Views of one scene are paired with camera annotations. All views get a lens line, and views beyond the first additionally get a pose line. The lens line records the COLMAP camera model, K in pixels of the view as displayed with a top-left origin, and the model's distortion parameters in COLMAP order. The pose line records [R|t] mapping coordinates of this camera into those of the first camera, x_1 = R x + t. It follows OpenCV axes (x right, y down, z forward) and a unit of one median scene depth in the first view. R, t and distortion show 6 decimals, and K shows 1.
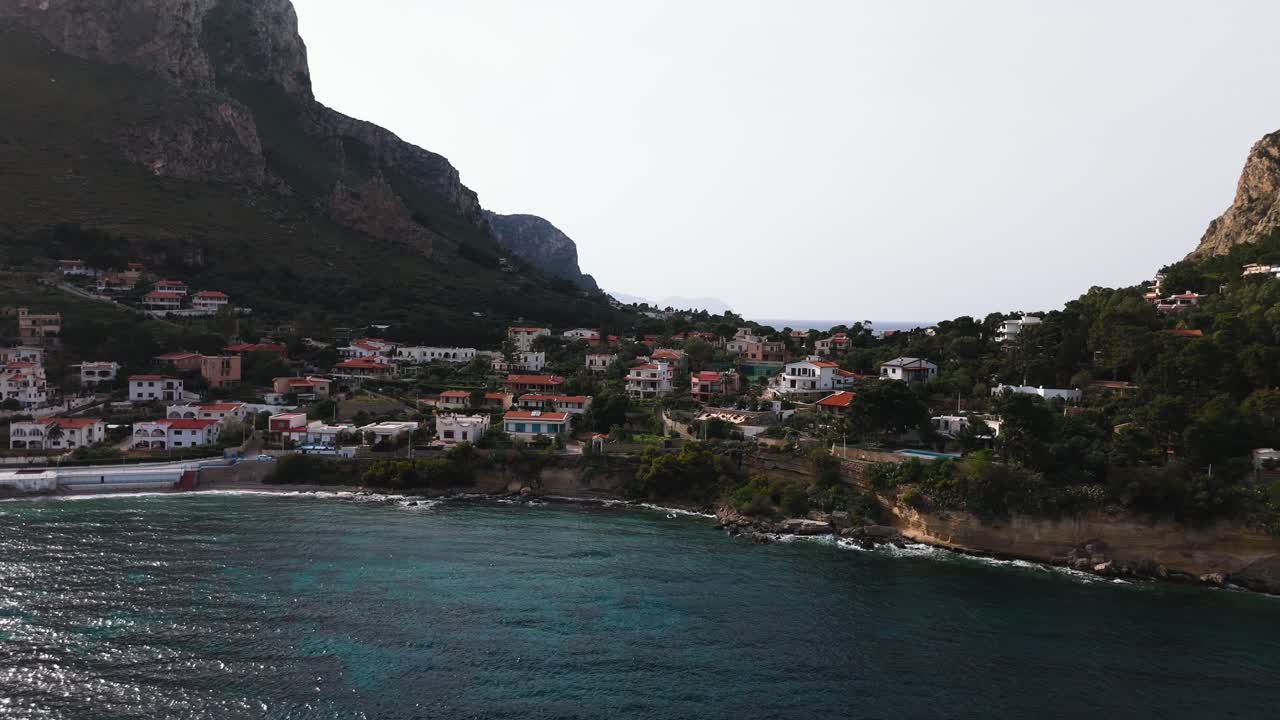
lens RADIAL K [[938.3, 0, 640.0], [0, 938.3, 360.0], [0, 0, 1]] dist [0.057713, -0.060975]
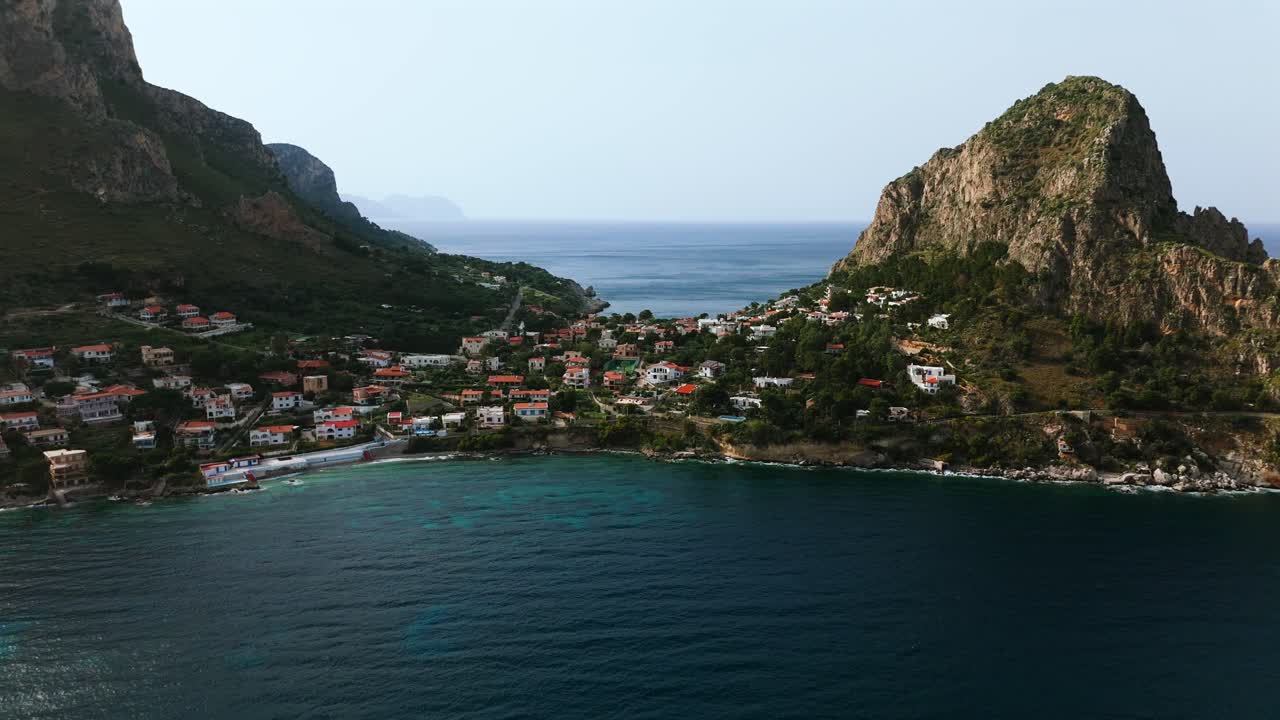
lens RADIAL K [[938.3, 0, 640.0], [0, 938.3, 360.0], [0, 0, 1]] dist [0.057713, -0.060975]
pose [[0.958714, -0.057341, 0.278532, -0.364727], [0.026764, 0.993306, 0.112369, -0.206399], [-0.283111, -0.100275, 0.953831, -0.742506]]
